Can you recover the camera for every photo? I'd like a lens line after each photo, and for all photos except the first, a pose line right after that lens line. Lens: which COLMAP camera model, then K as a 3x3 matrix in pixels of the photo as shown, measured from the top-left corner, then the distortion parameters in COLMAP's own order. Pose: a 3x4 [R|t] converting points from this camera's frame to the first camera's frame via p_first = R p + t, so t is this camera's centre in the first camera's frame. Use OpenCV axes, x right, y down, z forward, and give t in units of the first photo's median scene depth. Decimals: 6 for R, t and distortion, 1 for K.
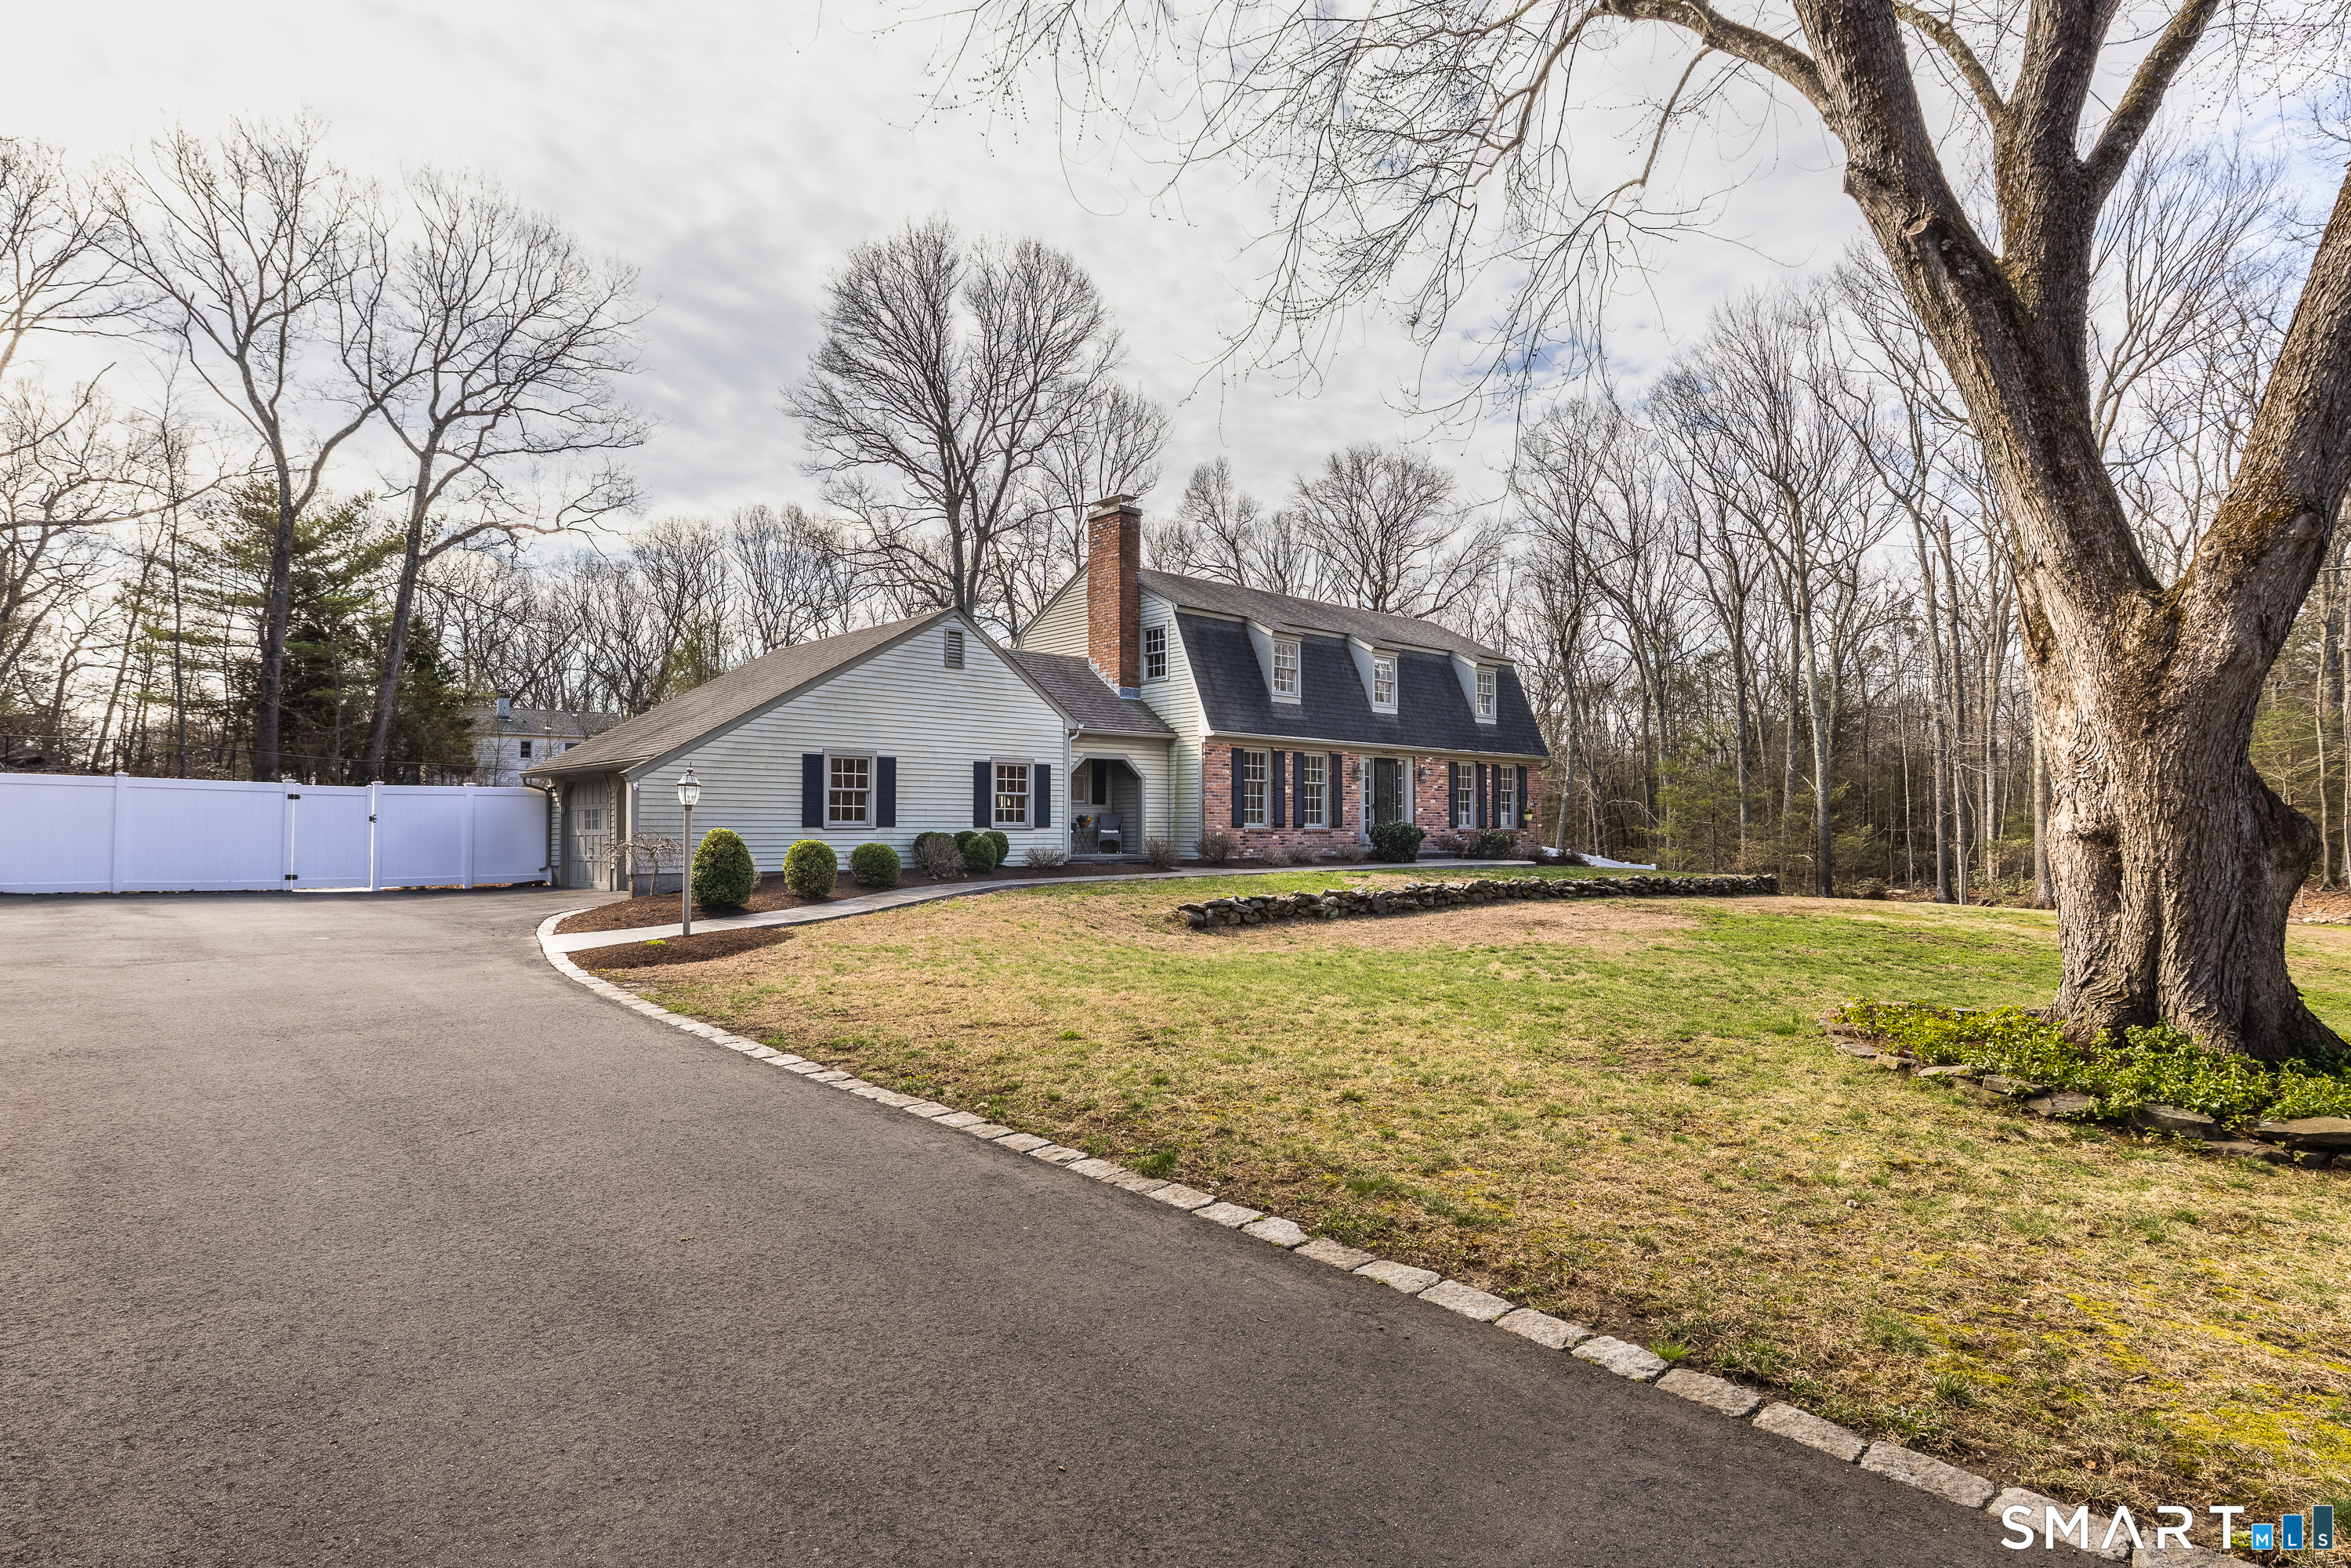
lens RADIAL K [[1030.2, 0, 1104.0], [0, 1030.2, 811.8], [0, 0, 1]] dist [-0.001431, -0.000206]
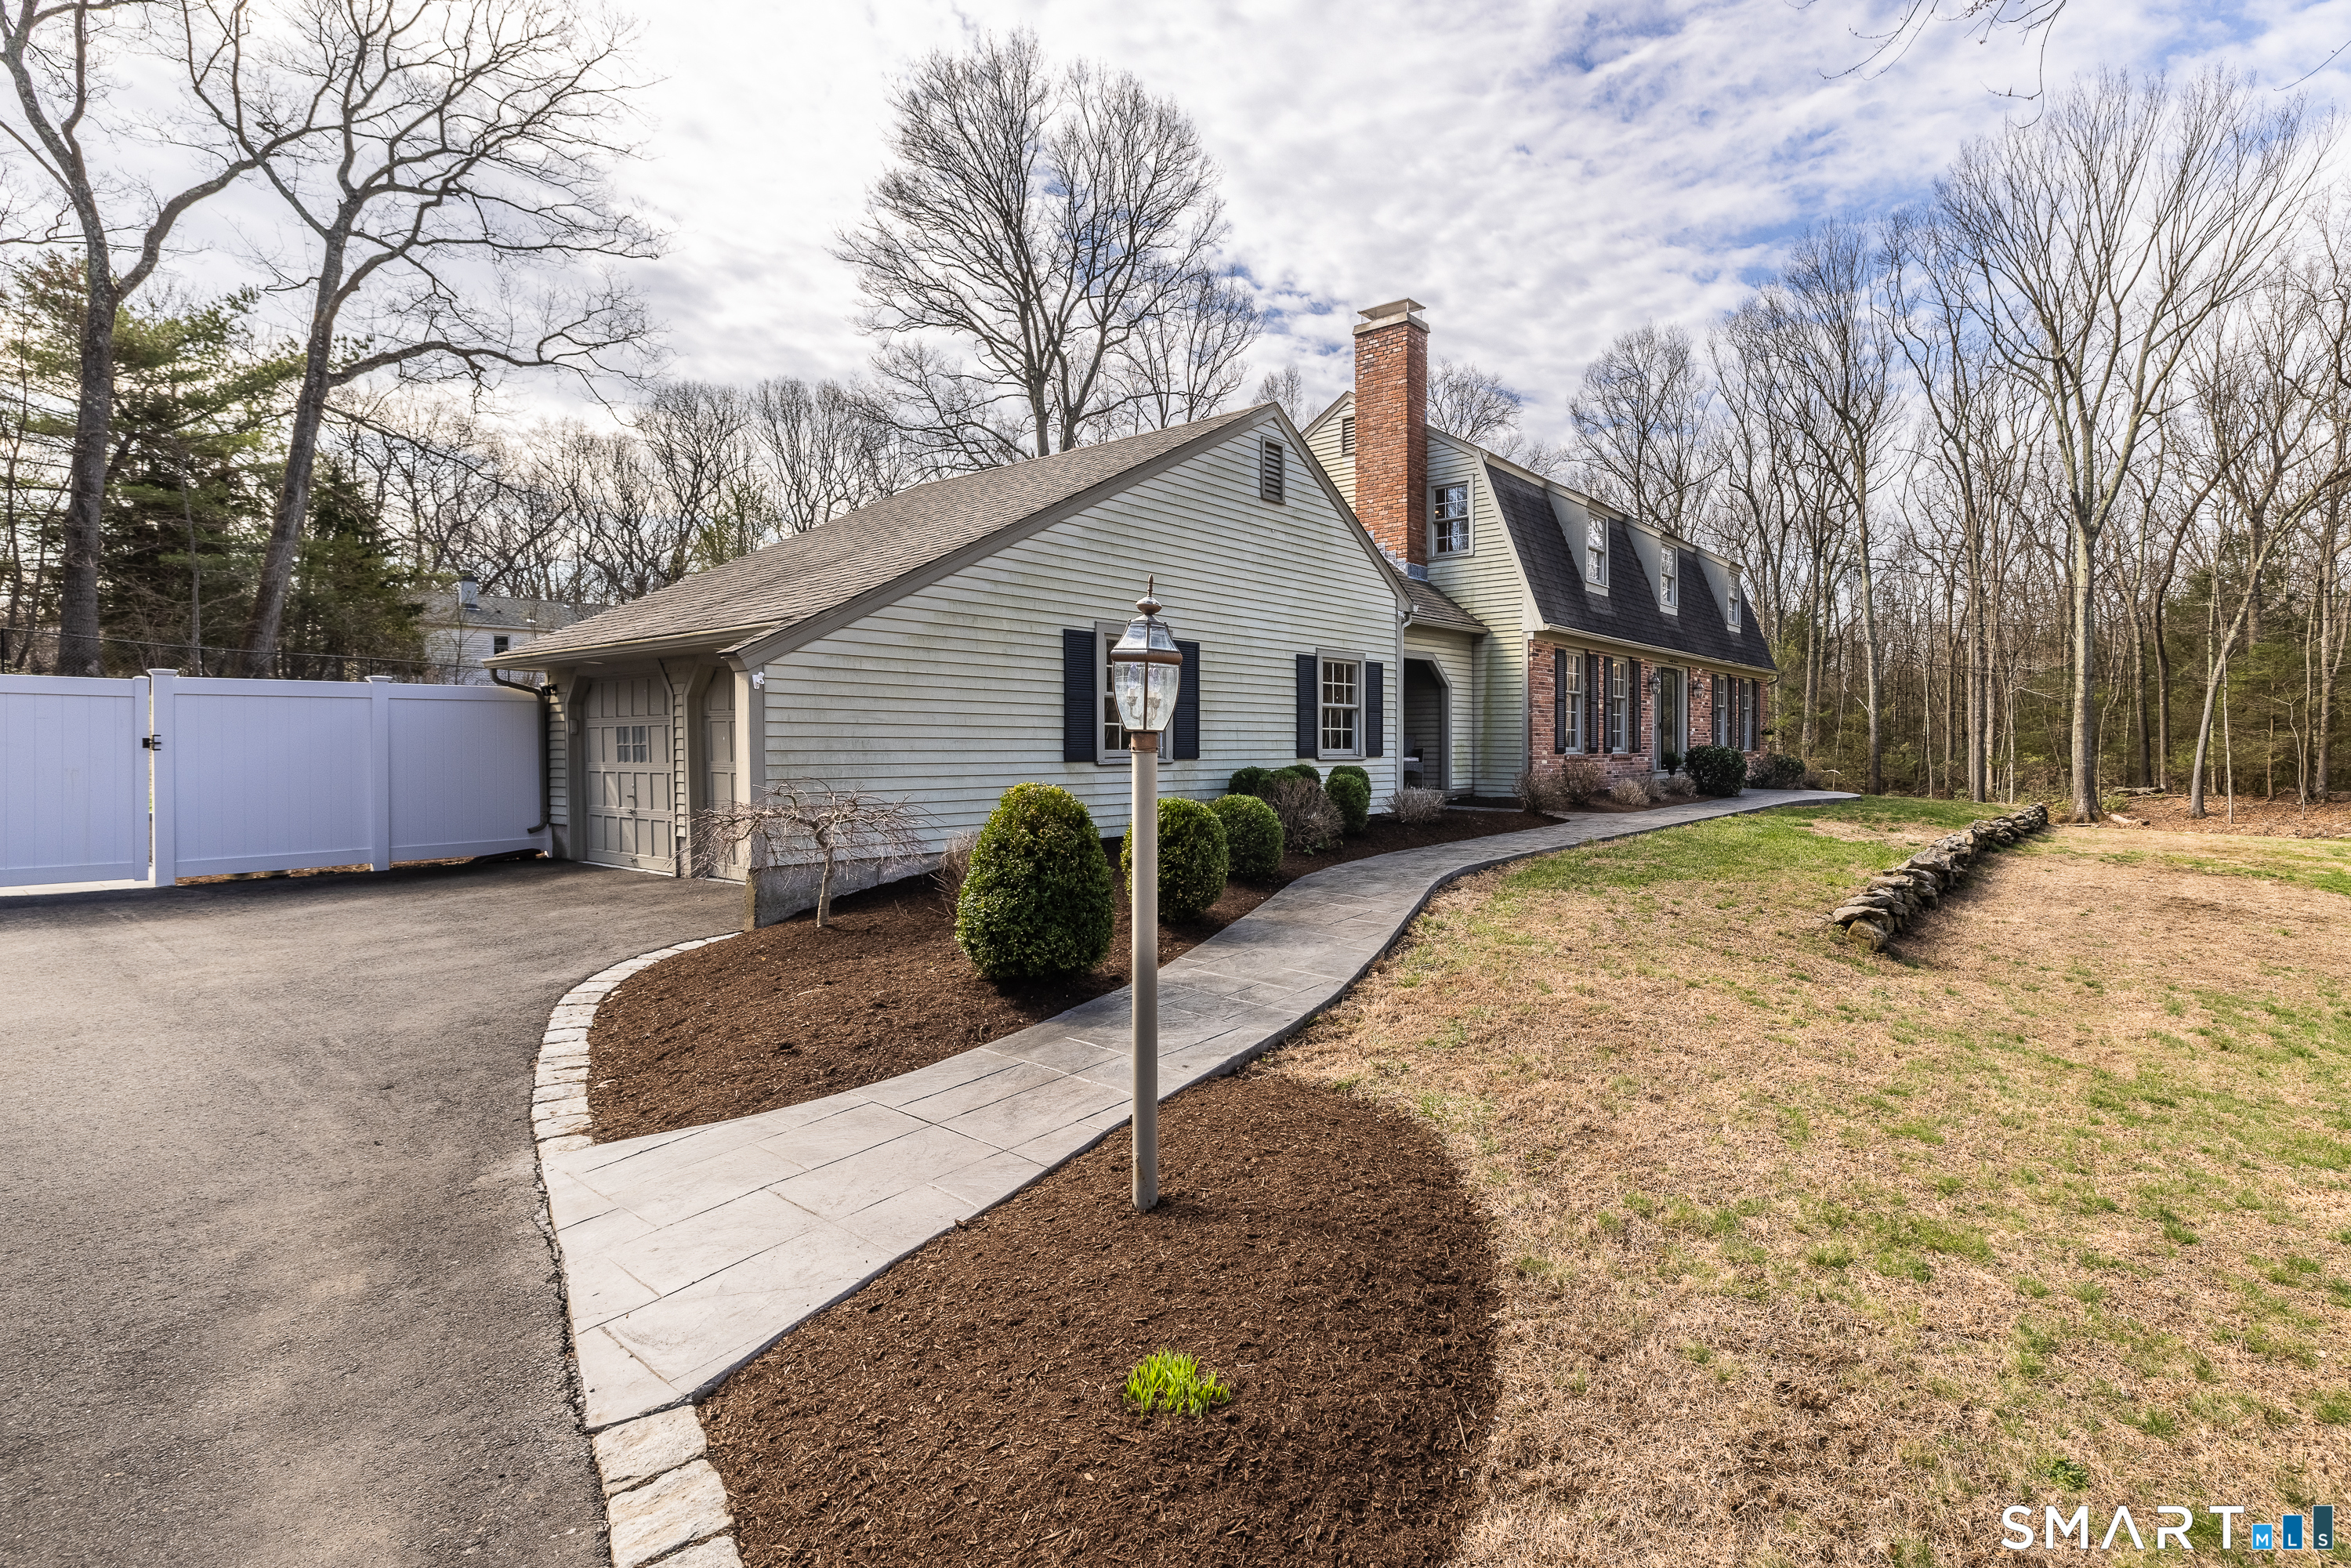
lens RADIAL K [[992.8, 0, 1325.9], [0, 992.8, 767.1], [0, 0, 1]] dist [0.000684, 0.000249]
pose [[0.984075, -0.000914, 0.177750, -0.083694], [-0.006473, 0.999139, 0.040979, -0.001803], [-0.177635, -0.041477, 0.983222, 0.151393]]
